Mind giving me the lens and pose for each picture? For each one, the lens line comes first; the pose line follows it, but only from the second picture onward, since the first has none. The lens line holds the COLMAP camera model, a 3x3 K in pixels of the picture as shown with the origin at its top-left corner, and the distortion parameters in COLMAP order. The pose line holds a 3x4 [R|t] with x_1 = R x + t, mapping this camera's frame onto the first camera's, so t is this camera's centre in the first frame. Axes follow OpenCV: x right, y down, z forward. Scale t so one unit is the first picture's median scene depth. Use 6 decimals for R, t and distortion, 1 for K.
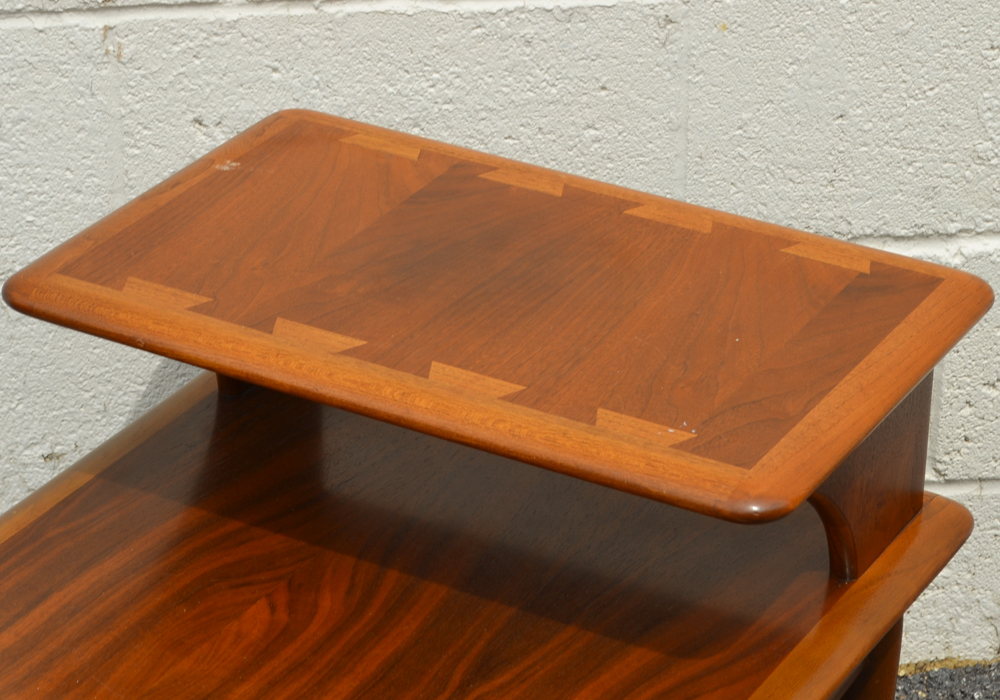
lens RADIAL K [[3329.7, 0, 502.8], [0, 3329.7, 280.5], [0, 0, 1]] dist [0.008769, 1.372338]
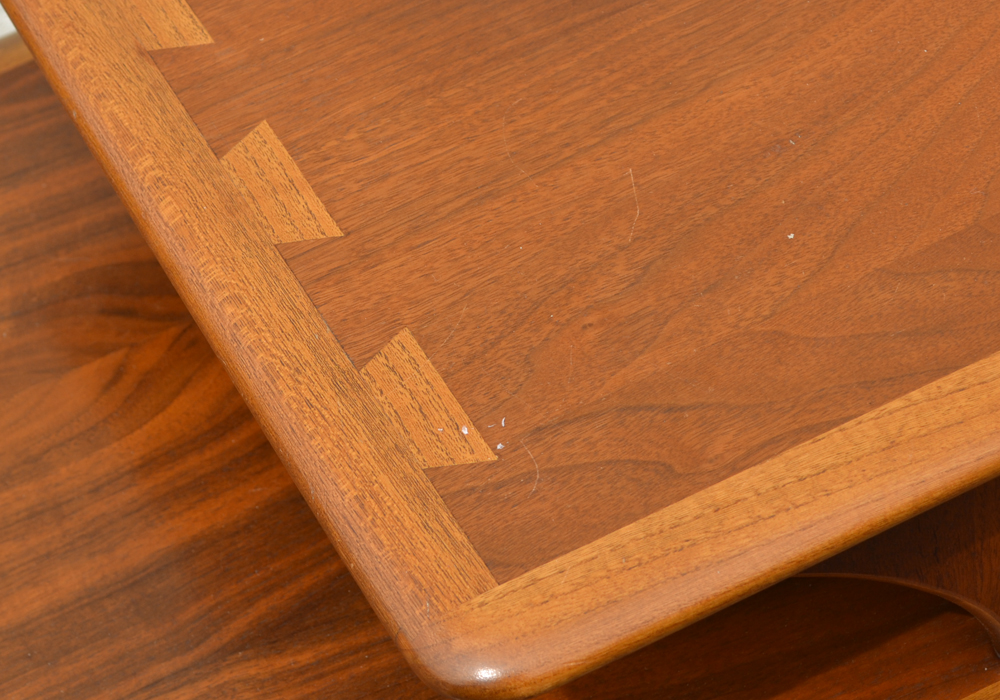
lens RADIAL K [[3329.7, 0, 502.8], [0, 3329.7, 280.5], [0, 0, 1]] dist [0.008769, 1.372338]
pose [[0.819327, 0.324054, -0.472961, 0.281526], [-0.124302, 0.905724, 0.405232, -0.180782], [0.559689, -0.273228, 0.782365, 0.567275]]
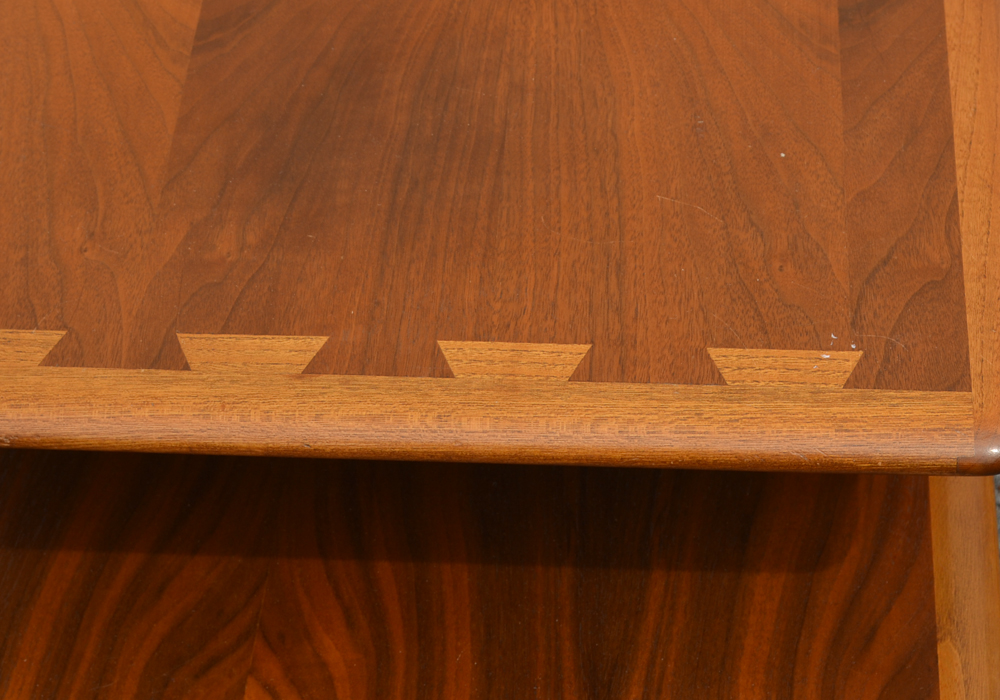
lens RADIAL K [[2772.3, 0, 501.1], [0, 2772.3, 246.5], [0, 0, 1]] dist [0.004463, -0.276773]
pose [[0.902555, -0.332909, 0.273068, -0.158614], [0.236253, 0.913097, 0.332323, -0.180974], [-0.359971, -0.235427, 0.902771, 0.467987]]
